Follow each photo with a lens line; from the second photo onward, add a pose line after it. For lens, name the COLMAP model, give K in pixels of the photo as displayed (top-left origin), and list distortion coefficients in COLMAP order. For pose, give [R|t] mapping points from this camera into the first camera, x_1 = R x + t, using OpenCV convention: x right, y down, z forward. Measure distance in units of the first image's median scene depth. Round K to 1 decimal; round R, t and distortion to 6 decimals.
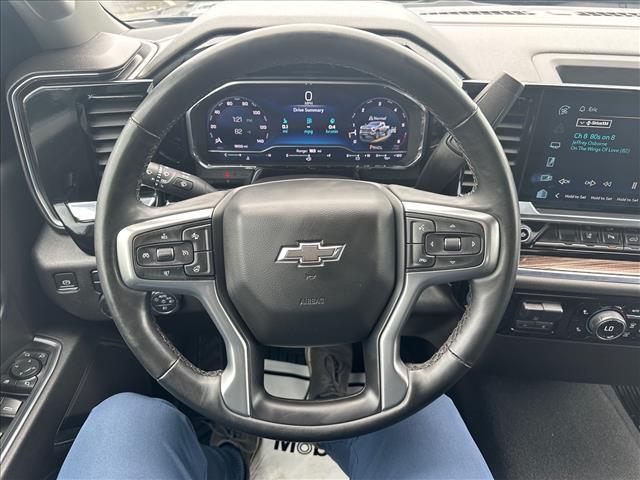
lens RADIAL K [[448.7, 0, 321.5], [0, 448.7, 239.9], [0, 0, 1]] dist [0.064307, -0.087382]
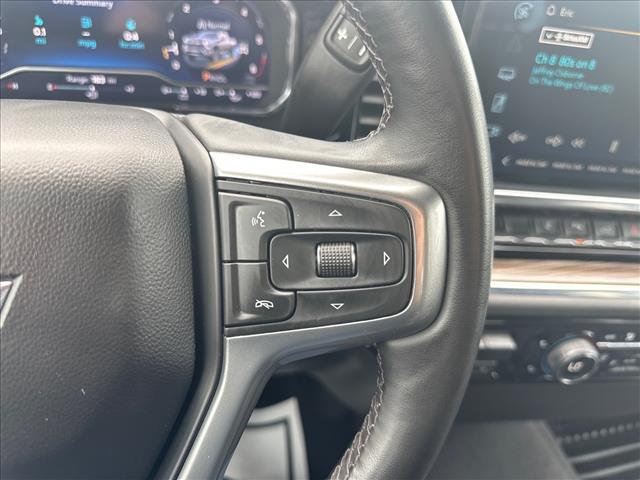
lens RADIAL K [[446.0, 0, 317.0], [0, 446.0, 231.2], [0, 0, 1]] dist [-0.033149, 0.001008]
pose [[0.978854, -0.021375, 0.203439, 0.156946], [0.018982, 0.999726, 0.013706, -0.017030], [-0.203676, -0.009555, 0.978992, 0.501678]]
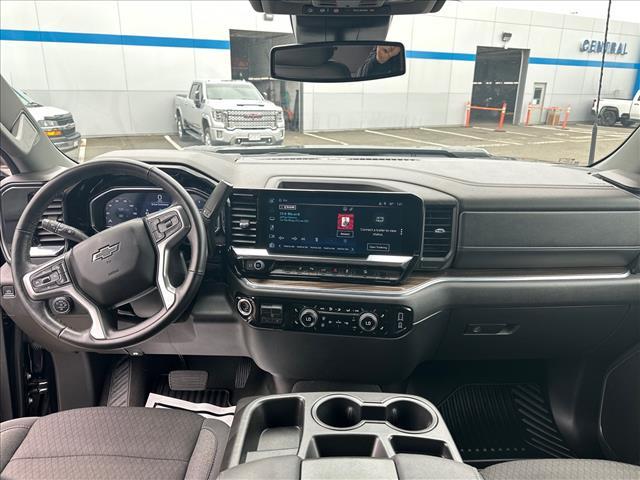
lens RADIAL K [[448.7, 0, 321.5], [0, 448.7, 239.9], [0, 0, 1]] dist [0.064307, -0.087382]
pose [[0.999516, 0.003471, -0.030917, 0.809579], [-0.012621, 0.953553, -0.300960, 0.466323], [0.028436, 0.301204, 0.953136, -0.818532]]
